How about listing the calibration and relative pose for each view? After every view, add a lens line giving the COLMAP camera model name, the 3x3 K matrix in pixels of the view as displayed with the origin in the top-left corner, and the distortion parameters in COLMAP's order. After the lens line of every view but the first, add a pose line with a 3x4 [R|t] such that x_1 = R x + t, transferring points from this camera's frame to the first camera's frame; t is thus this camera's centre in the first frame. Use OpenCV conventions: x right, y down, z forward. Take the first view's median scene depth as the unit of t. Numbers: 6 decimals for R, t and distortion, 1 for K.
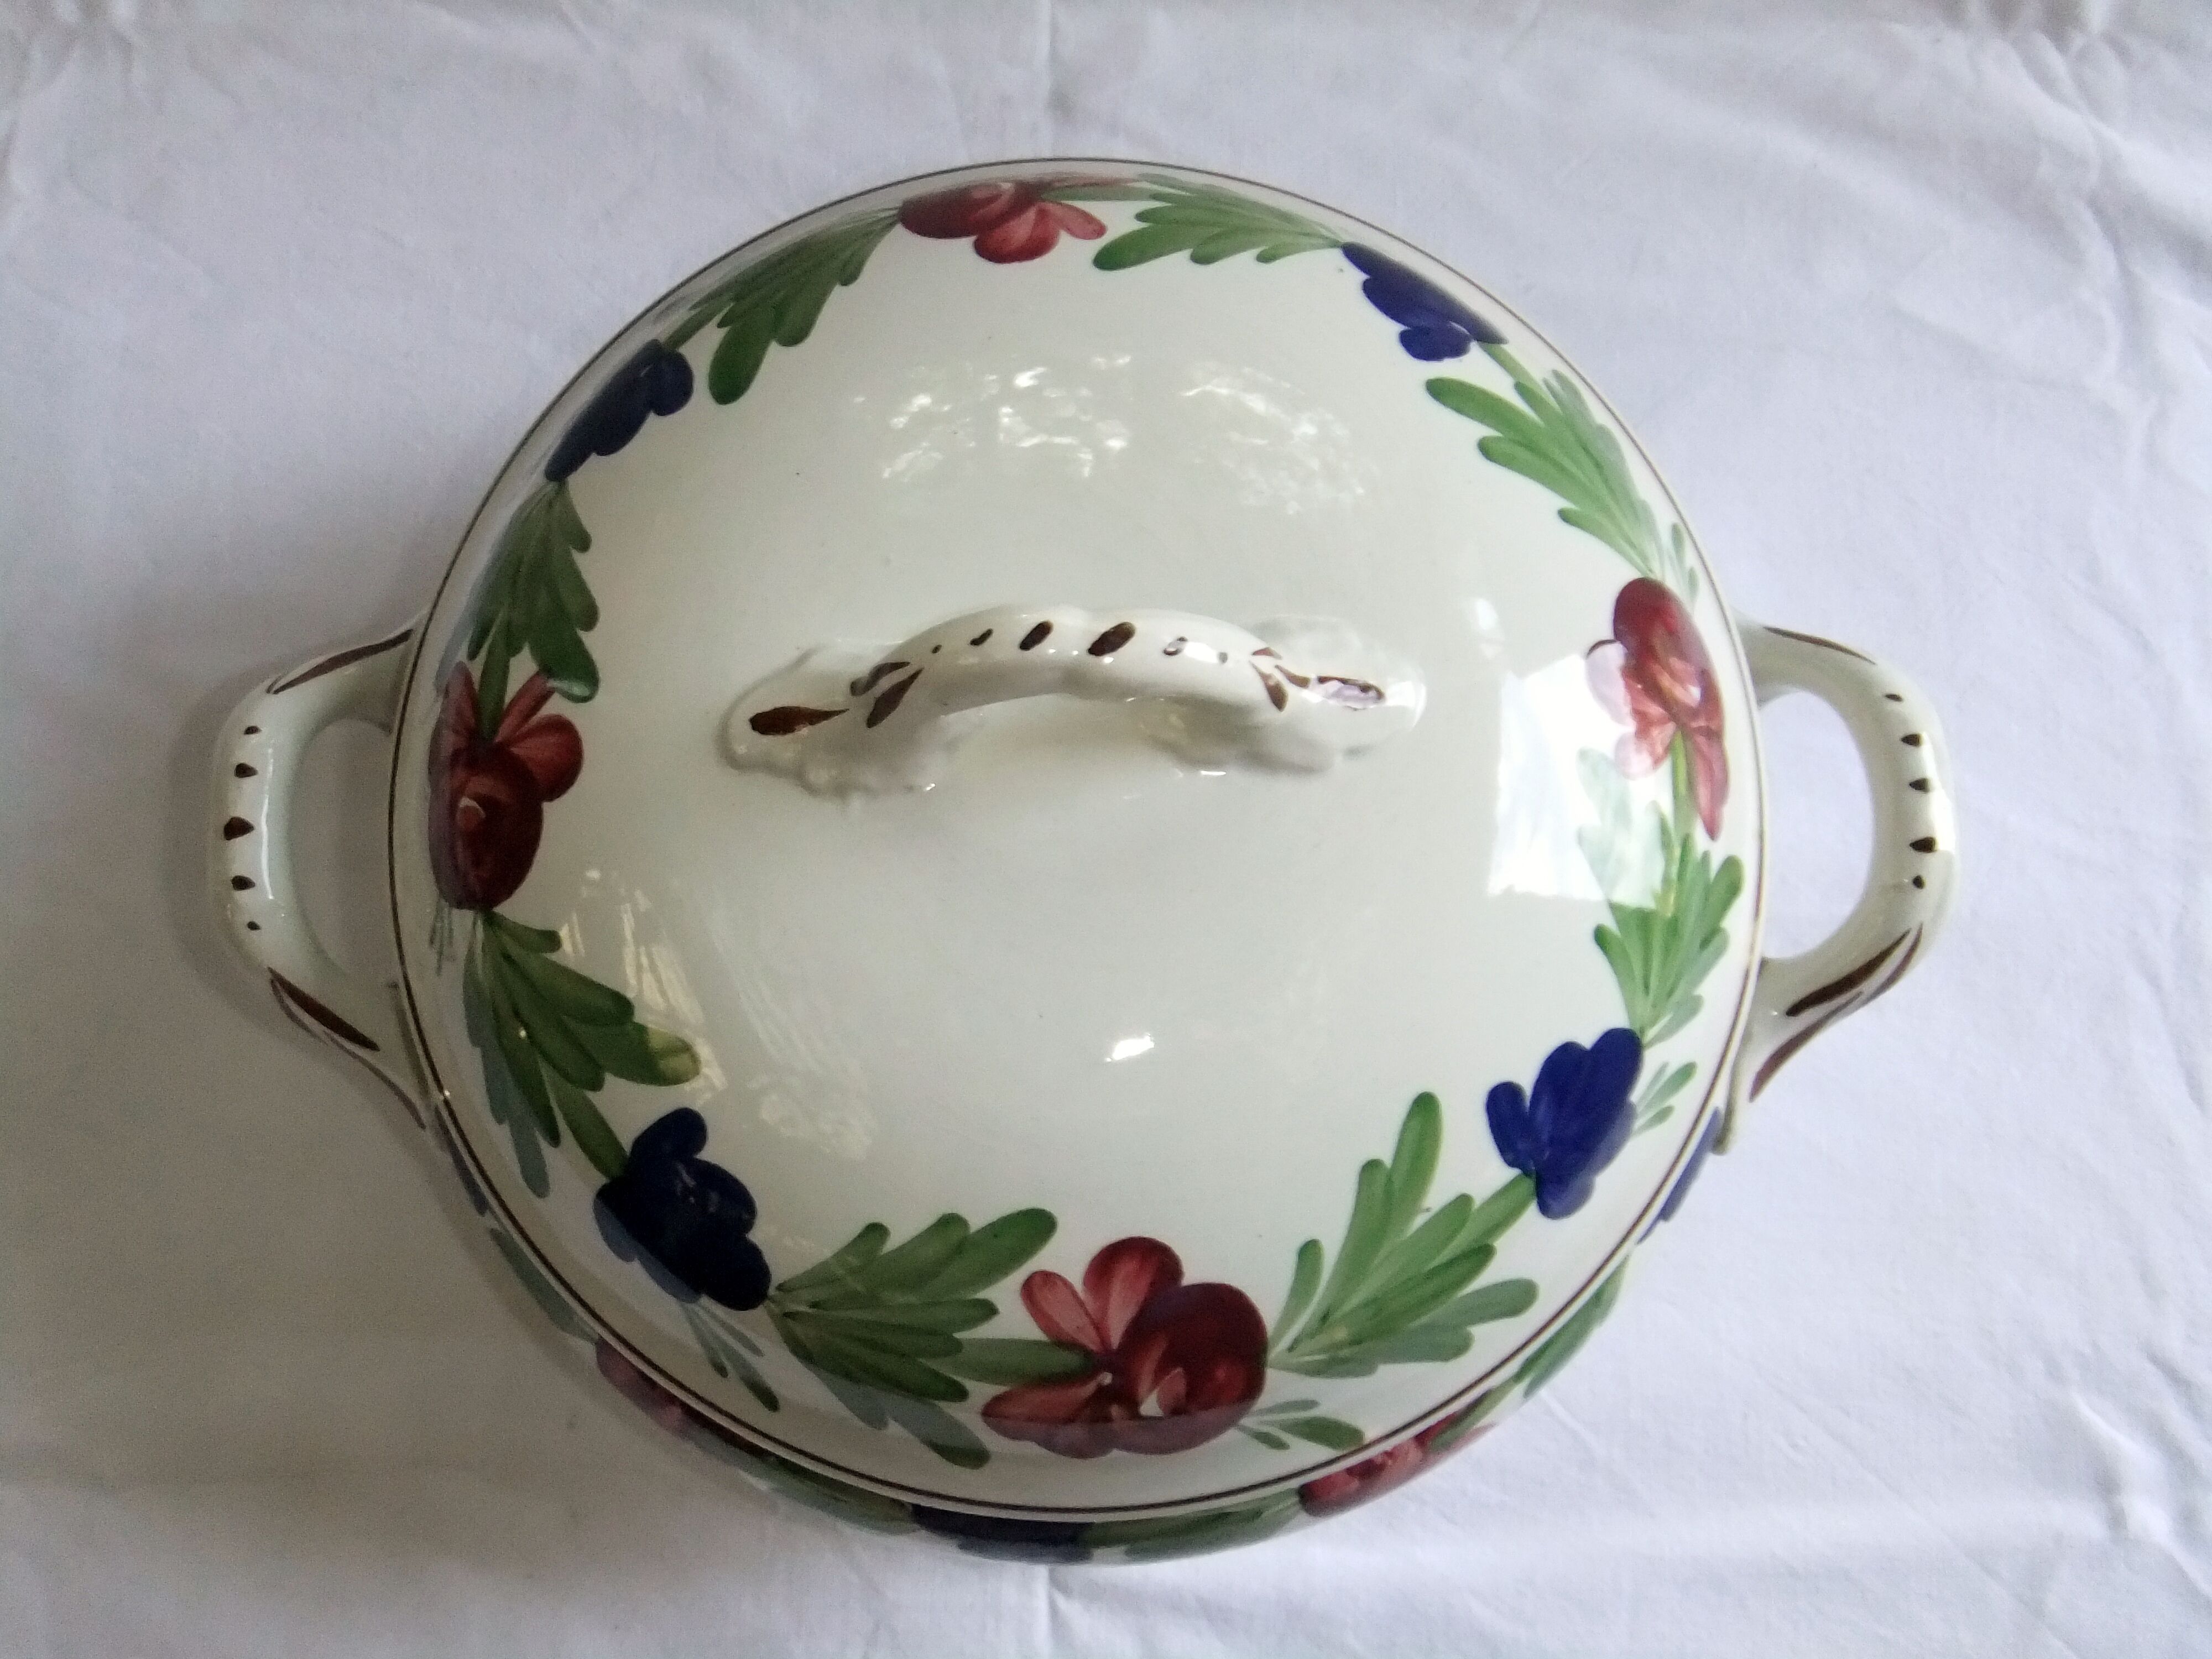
lens RADIAL K [[2264.0, 0, 1106.0], [0, 2264.0, 829.5], [0, 0, 1]] dist [-0.026393, -0.006396]
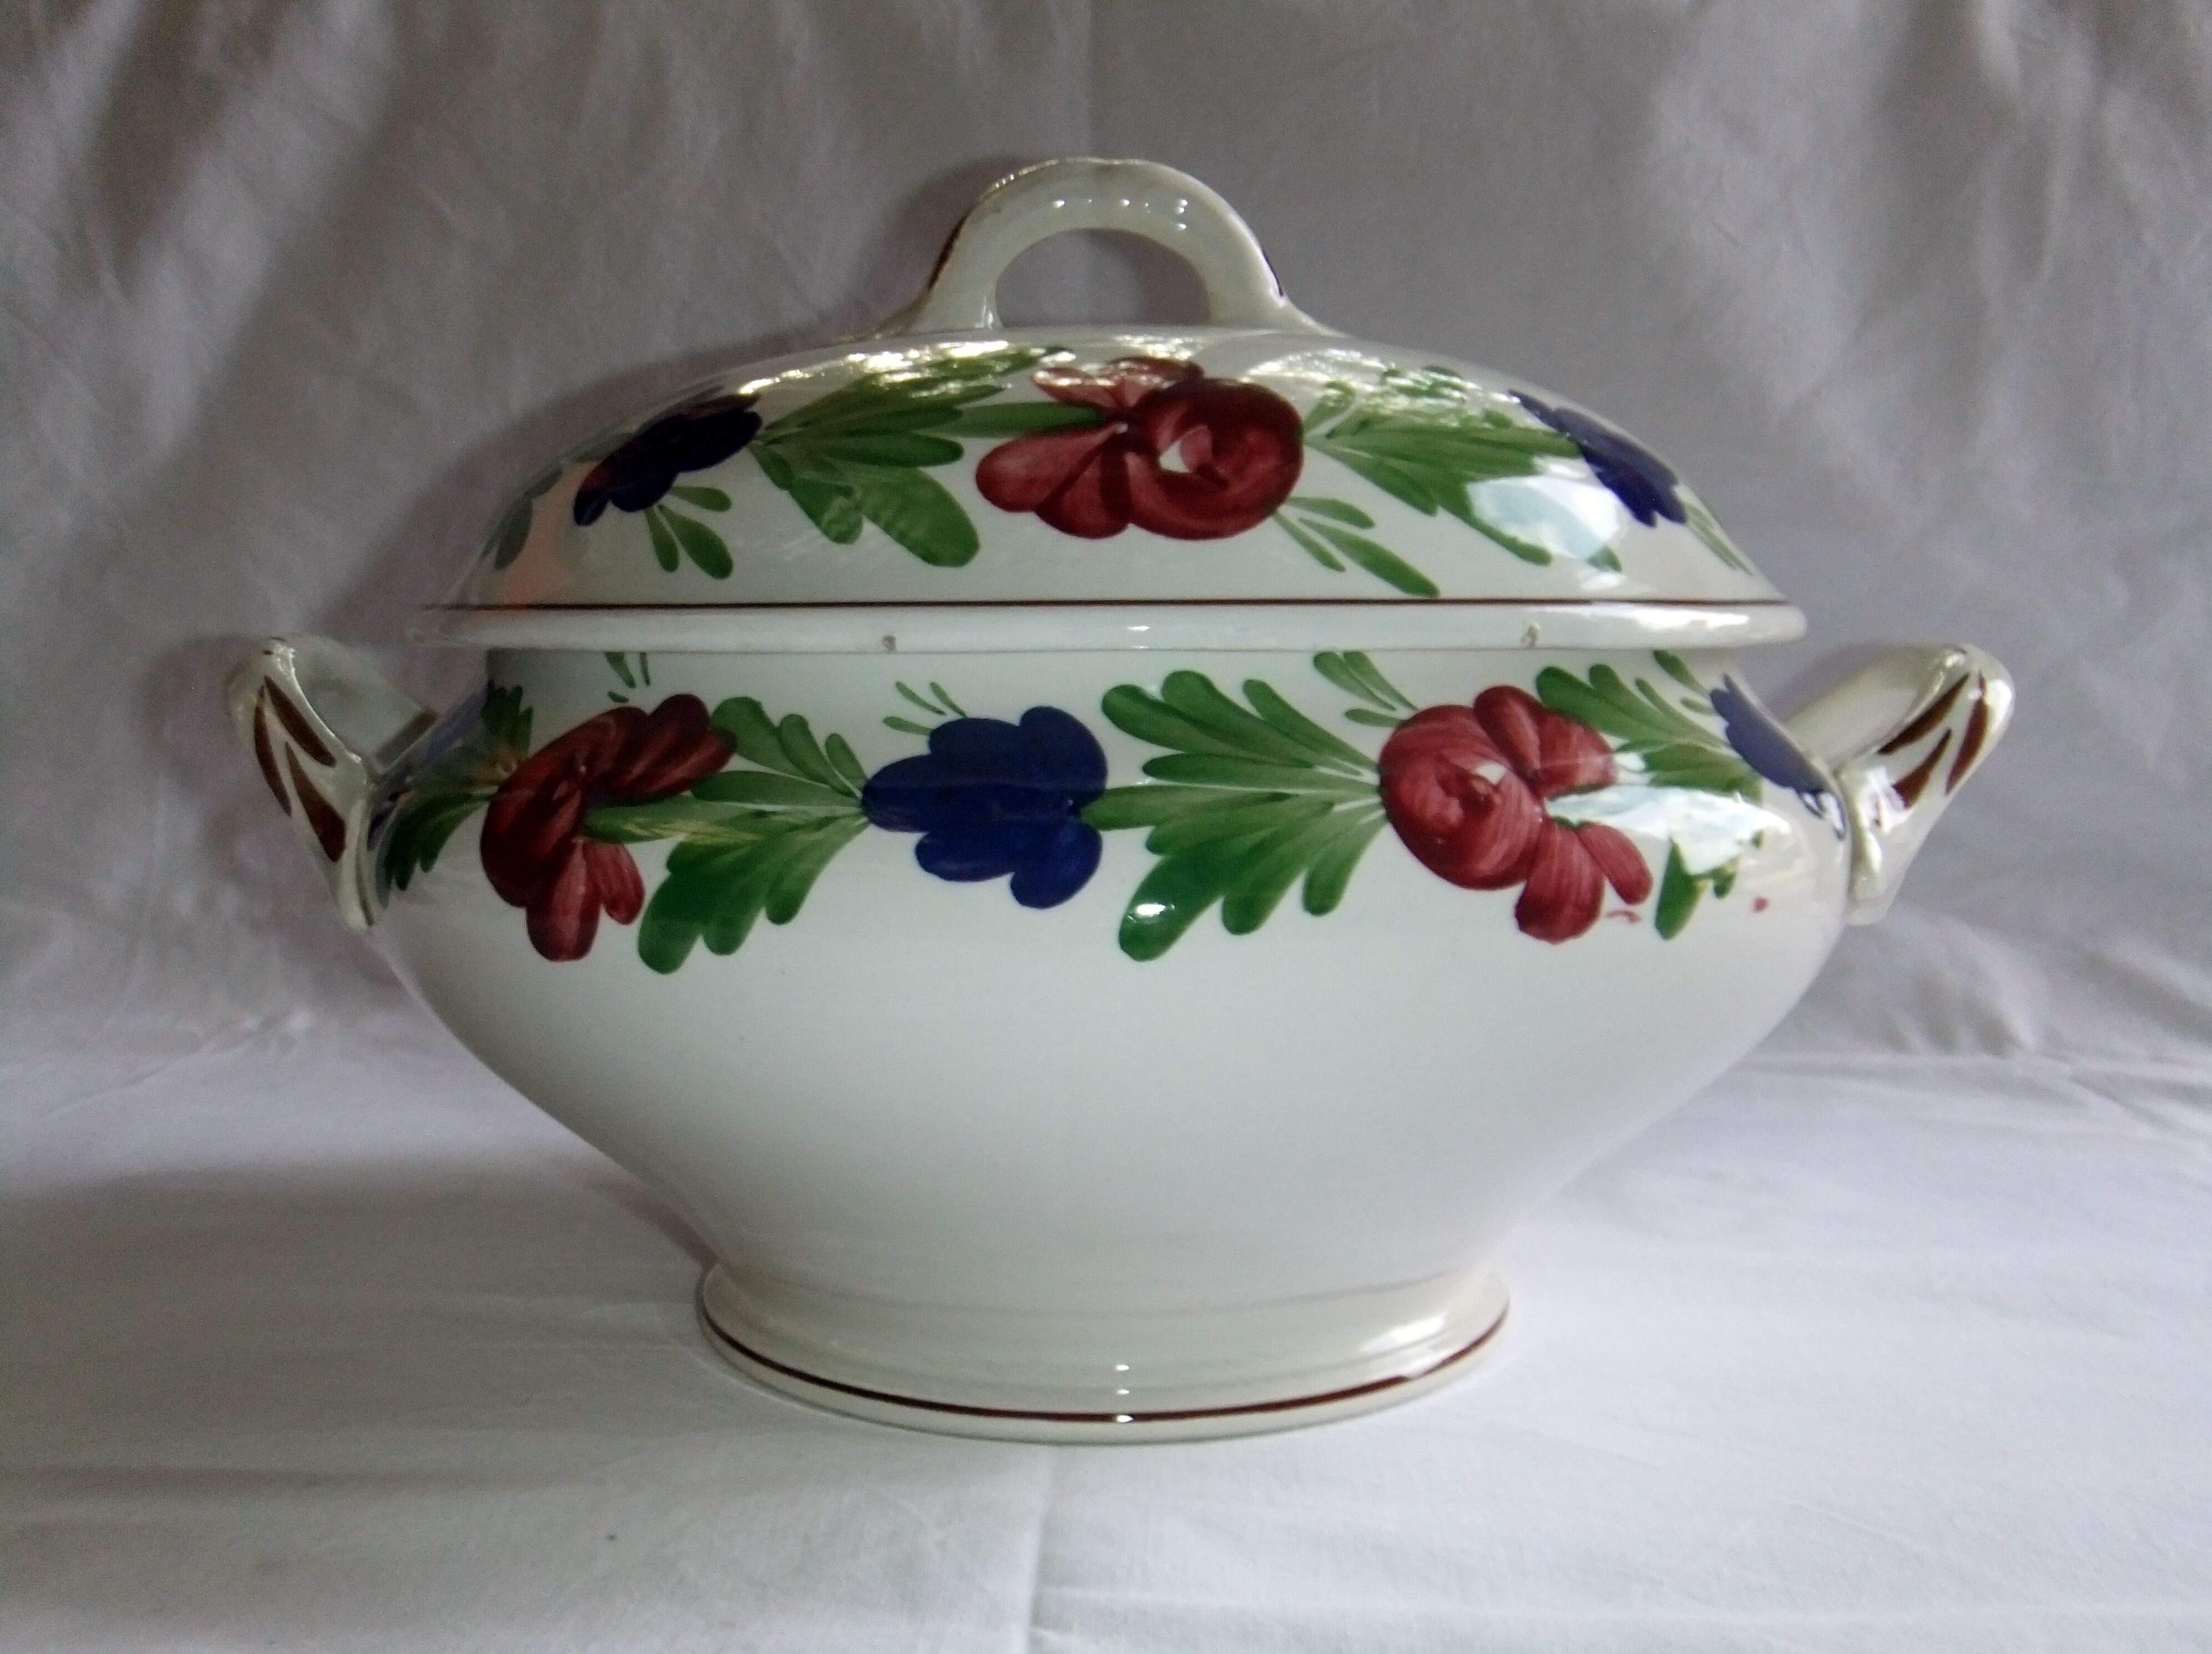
lens RADIAL K [[2263.3, 0, 1106.0], [0, 2263.3, 827.0], [0, 0, 1]] dist [-0.021863, -0.011712]
pose [[0.999600, -0.006454, -0.027532, 0.017710], [-0.023934, 0.325425, -0.945265, 1.131535], [0.015060, 0.945546, 0.325140, 0.859780]]
